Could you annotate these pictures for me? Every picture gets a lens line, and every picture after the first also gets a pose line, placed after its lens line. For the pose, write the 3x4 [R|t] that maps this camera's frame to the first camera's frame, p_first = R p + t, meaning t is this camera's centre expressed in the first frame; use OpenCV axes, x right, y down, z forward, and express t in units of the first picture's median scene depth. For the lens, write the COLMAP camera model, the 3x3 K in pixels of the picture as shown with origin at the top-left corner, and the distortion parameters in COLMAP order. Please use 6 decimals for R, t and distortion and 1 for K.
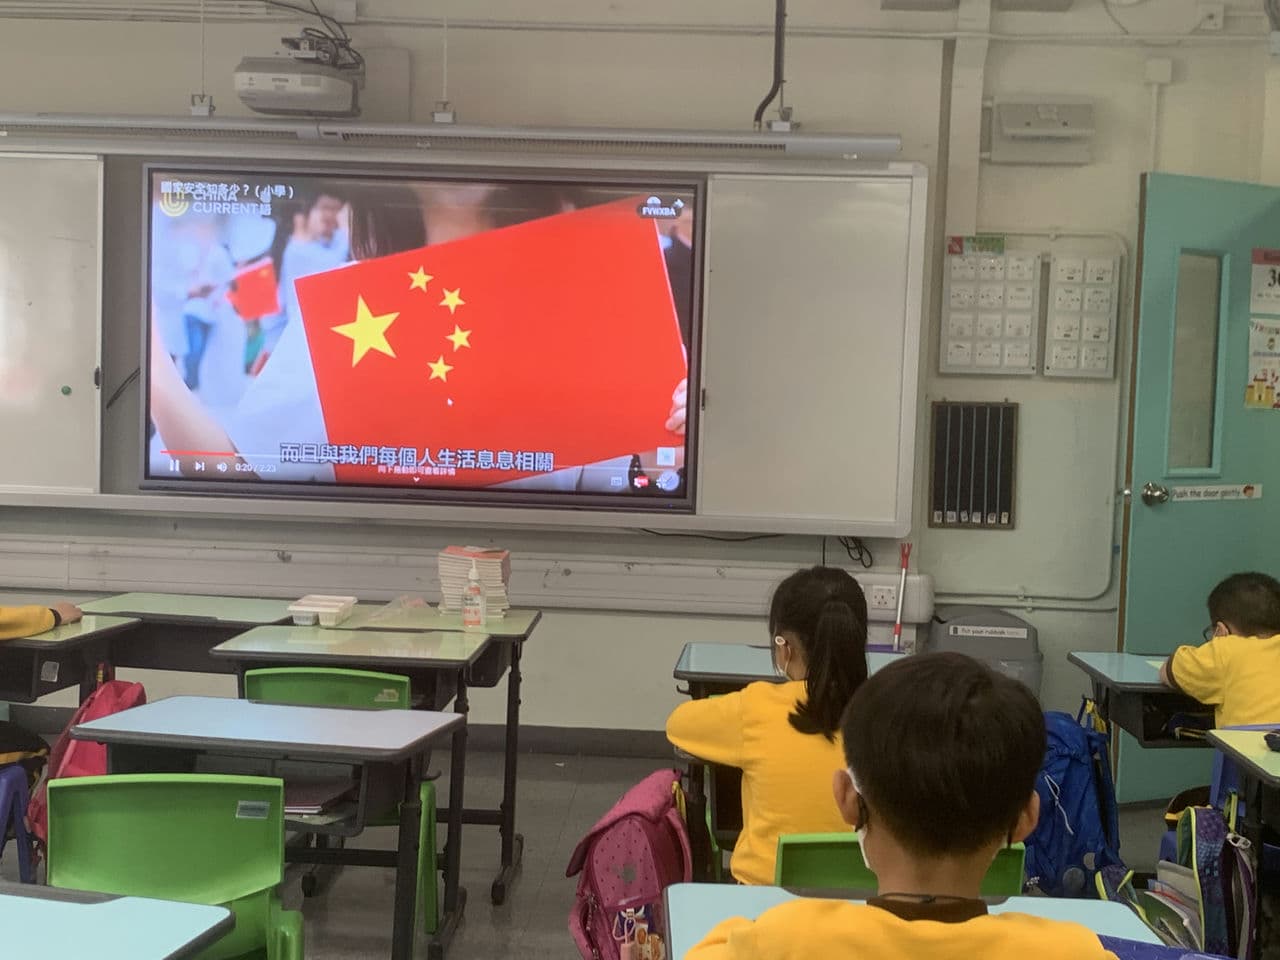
lens RADIAL K [[1671.9, 0, 639.9], [0, 1671.9, 464.8], [0, 0, 1]] dist [0.189285, -0.682608]
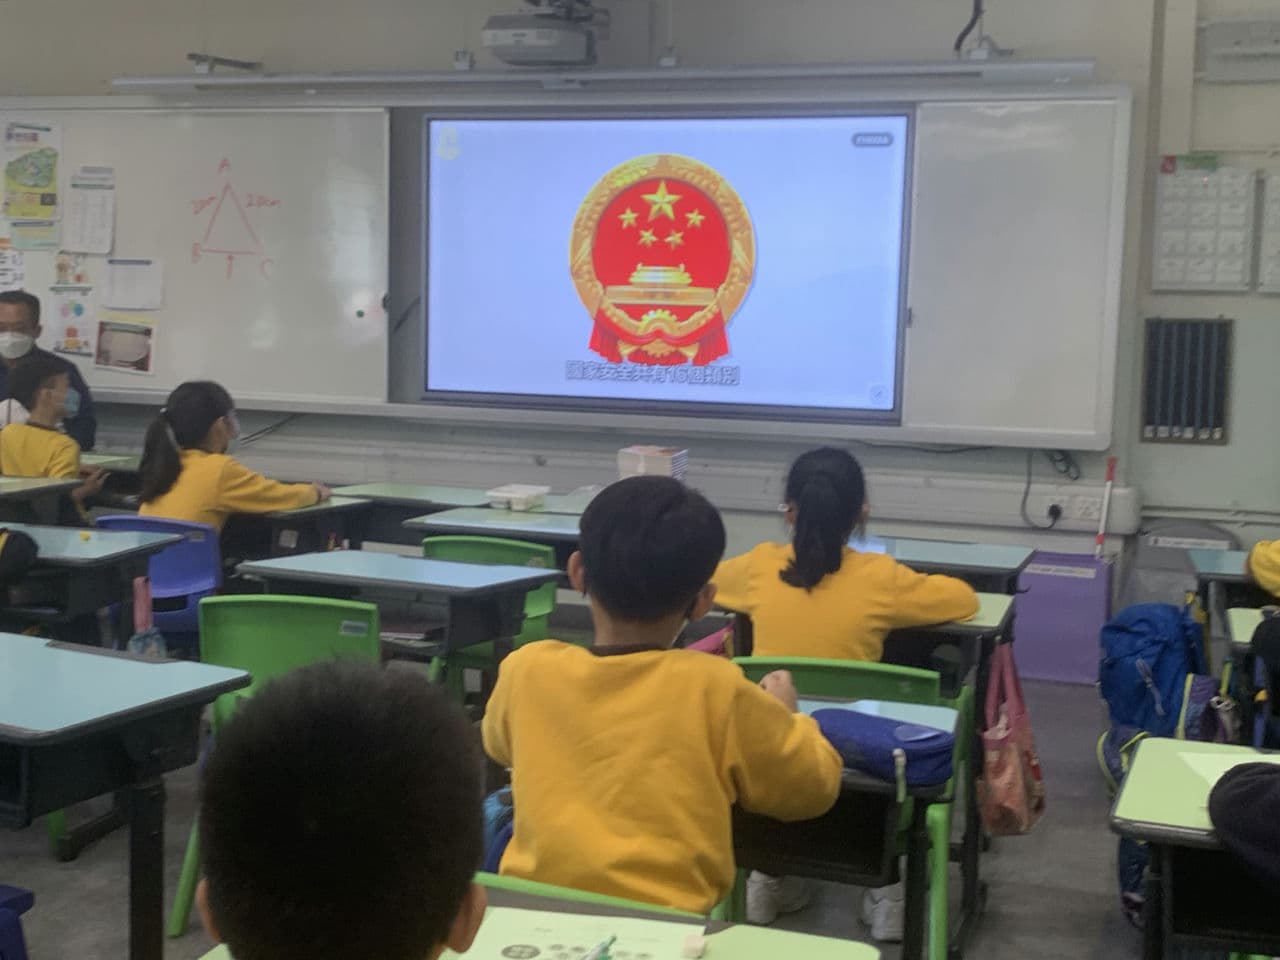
lens RADIAL K [[1671.9, 0, 639.9], [0, 1671.9, 464.8], [0, 0, 1]] dist [0.189285, -0.682608]
pose [[0.969105, 0.015741, -0.246145, 0.133030], [-0.007103, 0.999329, 0.035941, 0.016612], [0.246545, -0.033082, 0.968566, -0.074266]]
